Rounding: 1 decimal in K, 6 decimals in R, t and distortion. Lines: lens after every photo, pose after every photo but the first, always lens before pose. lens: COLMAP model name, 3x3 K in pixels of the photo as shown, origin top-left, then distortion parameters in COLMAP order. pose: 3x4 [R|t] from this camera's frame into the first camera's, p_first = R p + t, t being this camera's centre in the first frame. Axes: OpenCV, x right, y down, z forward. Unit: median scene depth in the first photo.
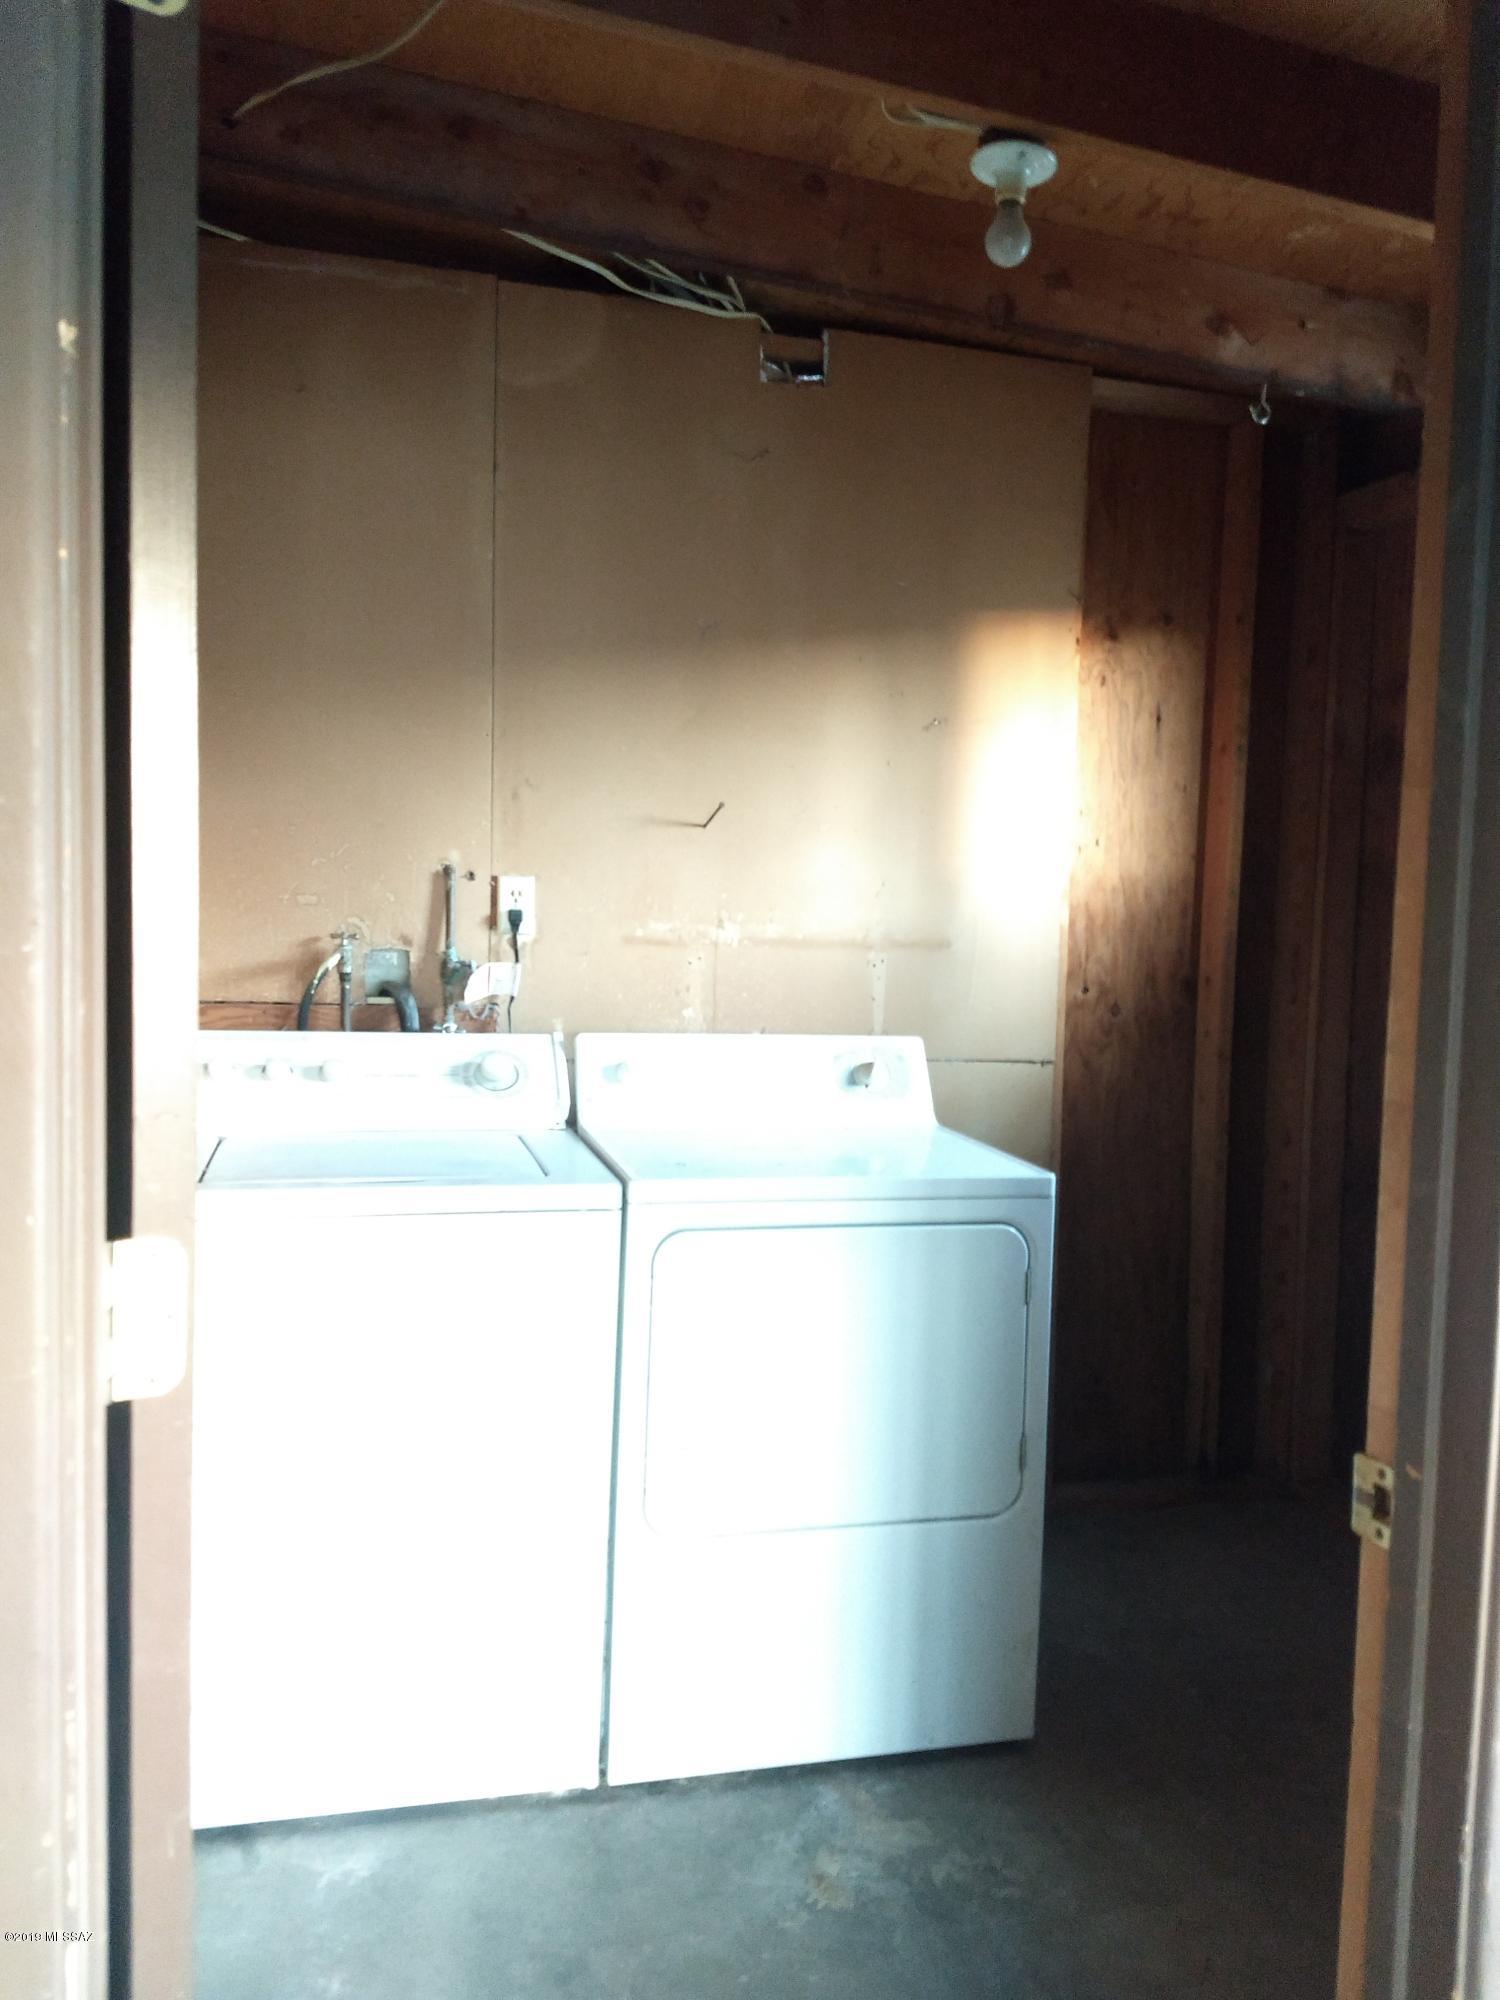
lens RADIAL K [[1514.6, 0, 746.4], [0, 1514.6, 1000.7], [0, 0, 1]] dist [0.059943, -0.001558]
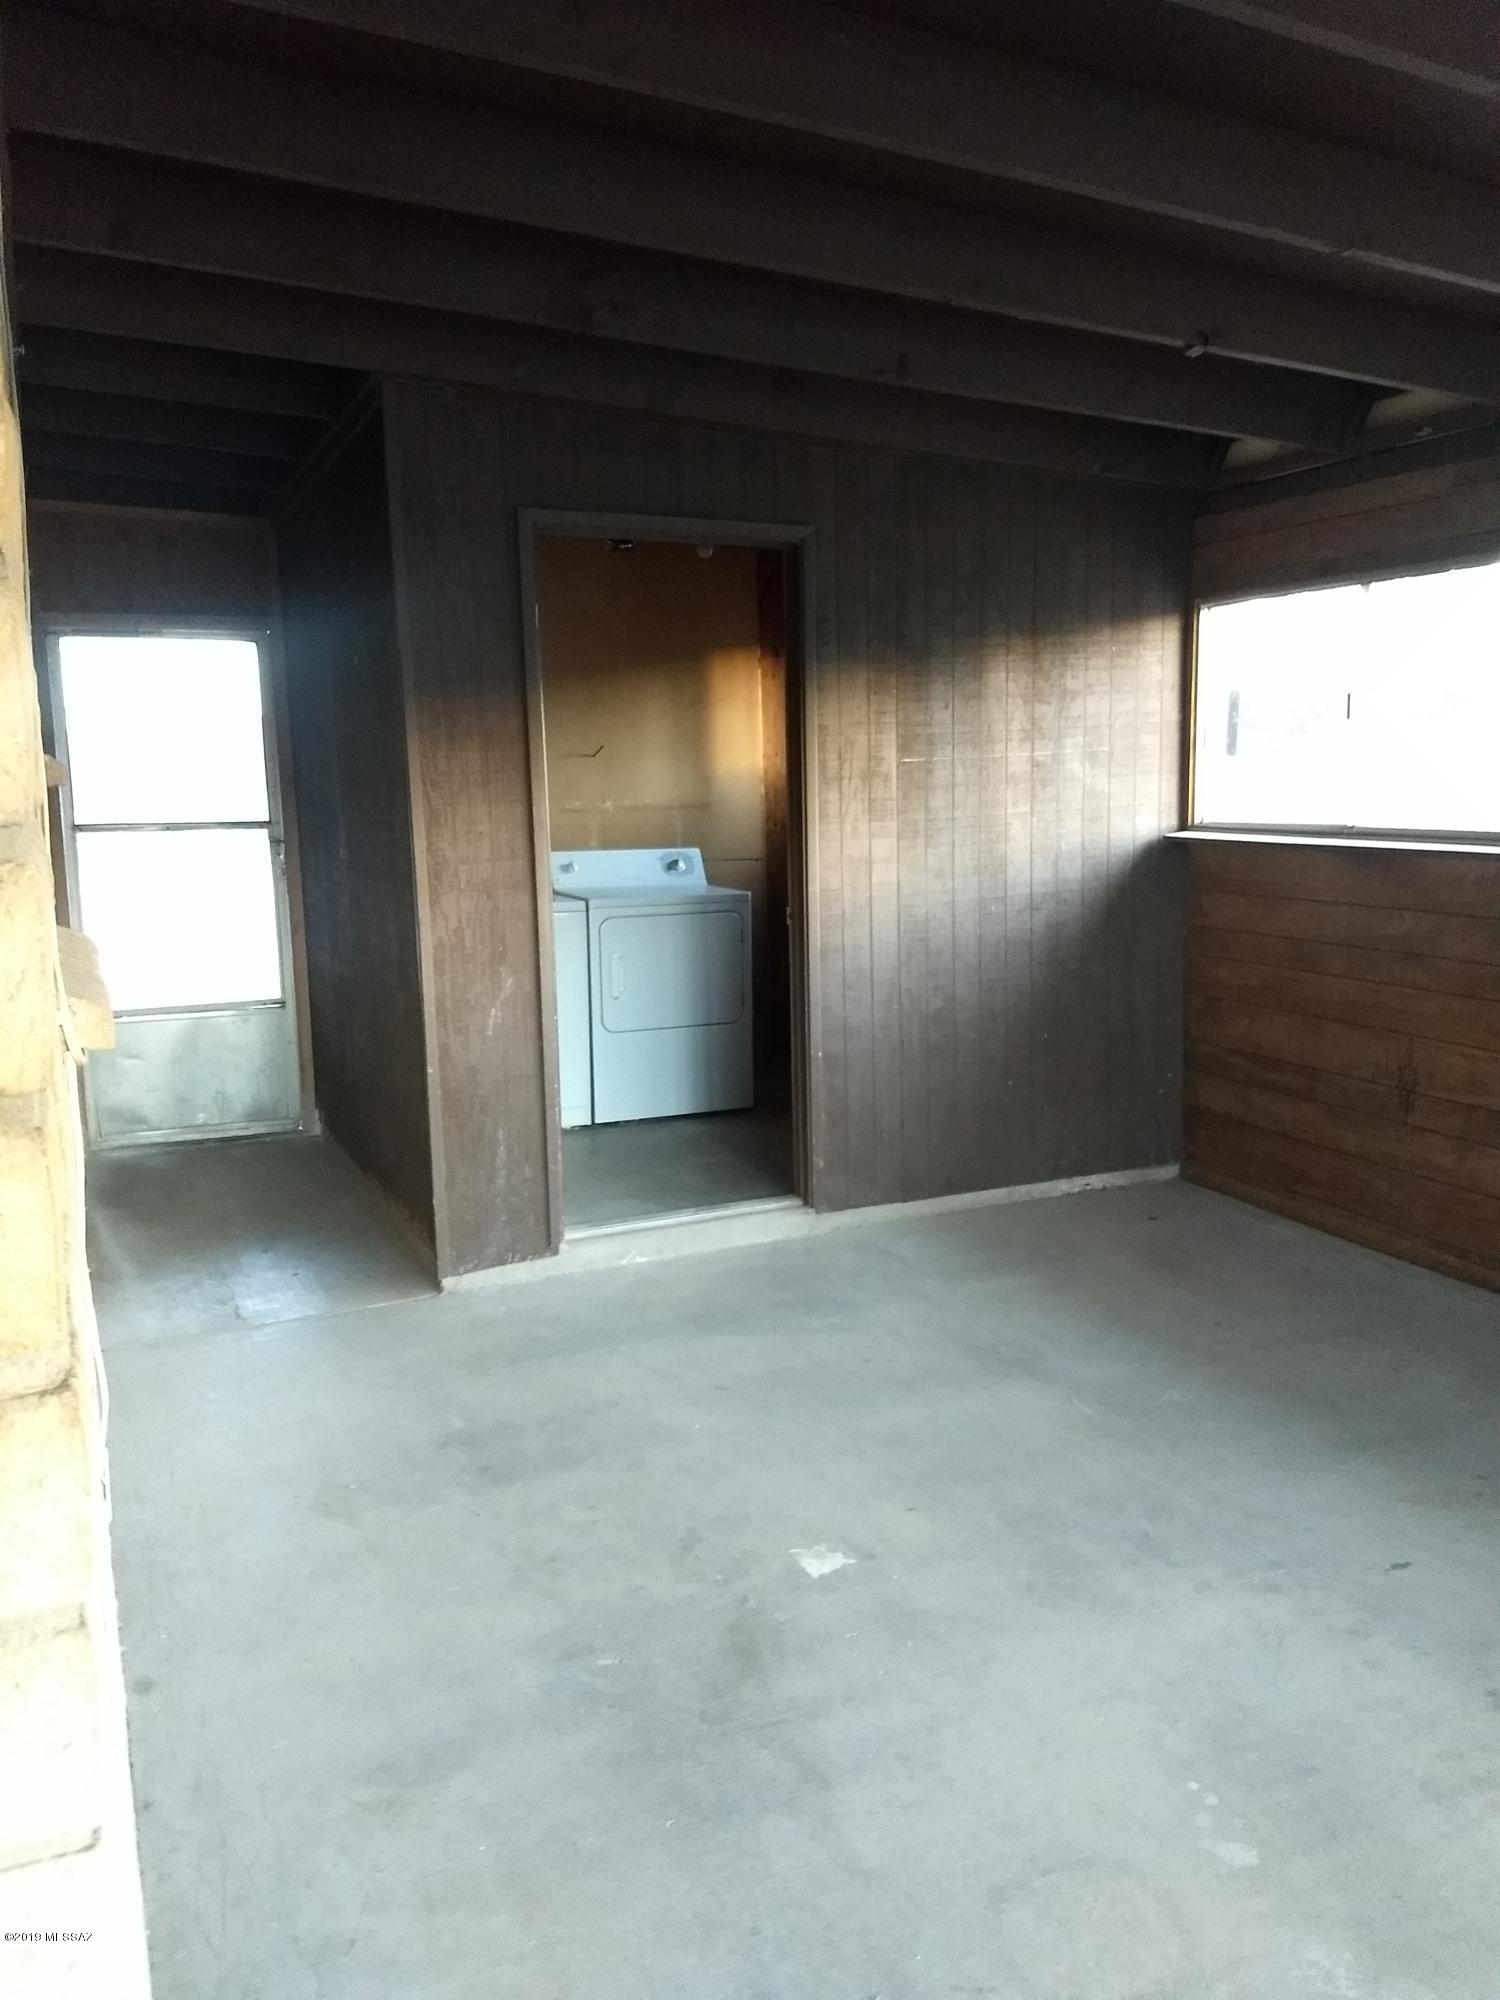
lens RADIAL K [[1514.6, 0, 754.2], [0, 1514.6, 999.9], [0, 0, 1]] dist [0.059943, -0.001558]
pose [[0.989497, -0.067451, 0.127855, -0.106604], [0.057303, 0.995028, 0.081455, 0.071848], [-0.132714, -0.073273, 0.988442, -1.261863]]
